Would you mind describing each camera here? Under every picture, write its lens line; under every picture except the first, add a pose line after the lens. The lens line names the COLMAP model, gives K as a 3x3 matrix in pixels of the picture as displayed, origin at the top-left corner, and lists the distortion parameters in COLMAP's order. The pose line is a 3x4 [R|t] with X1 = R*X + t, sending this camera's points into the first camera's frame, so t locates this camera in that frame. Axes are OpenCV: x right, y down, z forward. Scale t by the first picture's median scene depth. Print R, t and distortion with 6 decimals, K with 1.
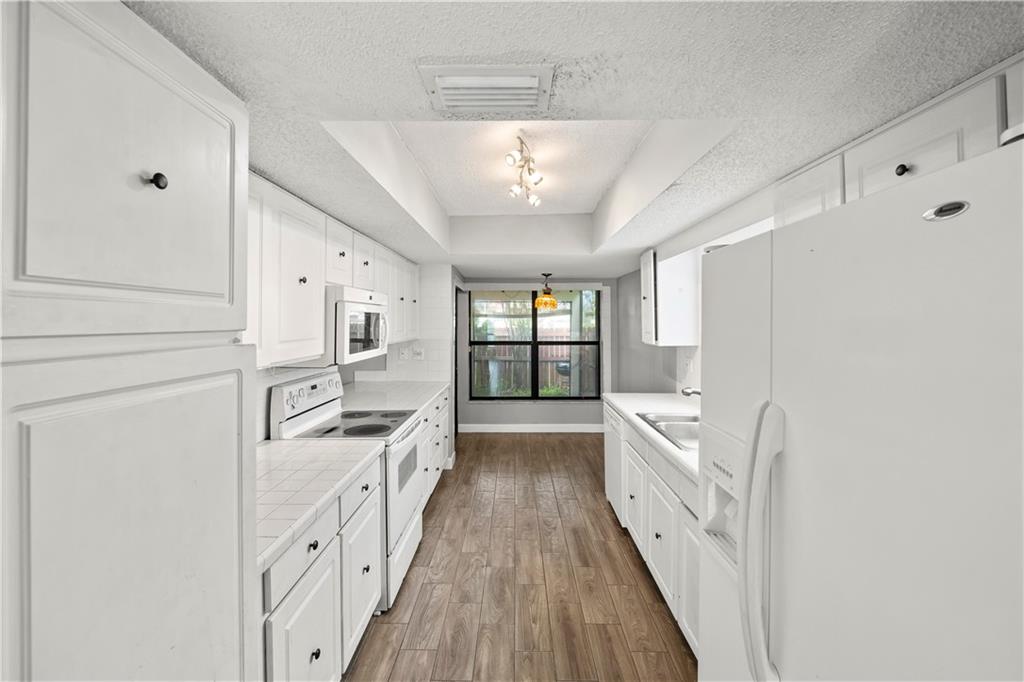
lens RADIAL K [[425.7, 0, 514.8], [0, 425.7, 325.9], [0, 0, 1]] dist [-0.003043, -0.005023]
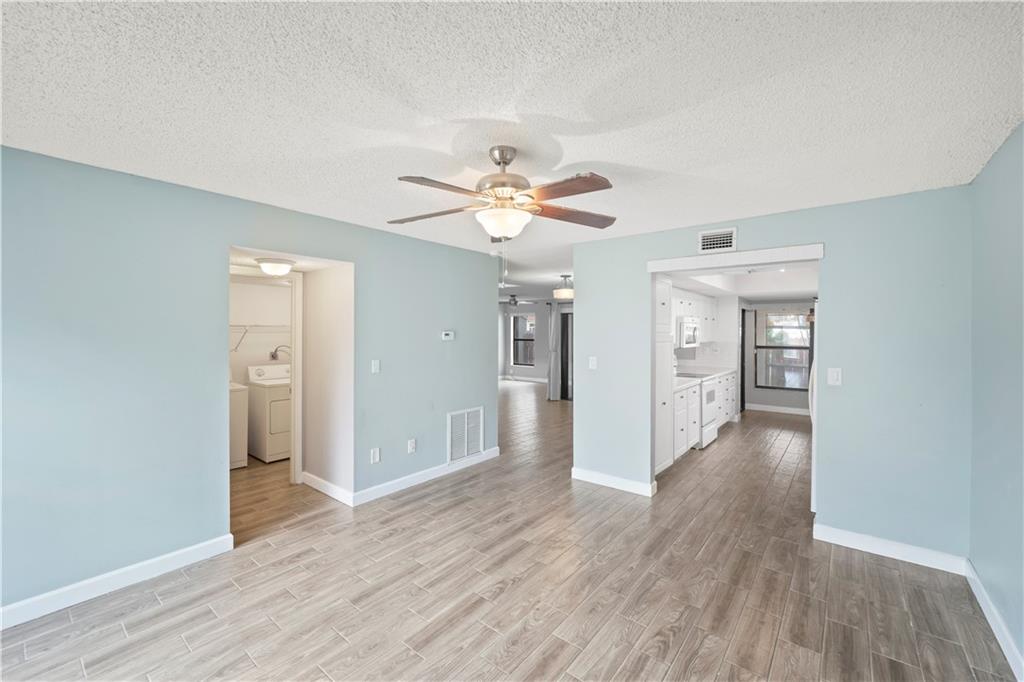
lens RADIAL K [[425.7, 0, 514.8], [0, 425.7, 325.9], [0, 0, 1]] dist [-0.003043, -0.005023]
pose [[0.788224, -0.002140, -0.615385, 0.142579], [-0.013020, 0.999712, -0.020152, 0.009865], [0.615251, 0.023896, 0.787969, -0.638377]]
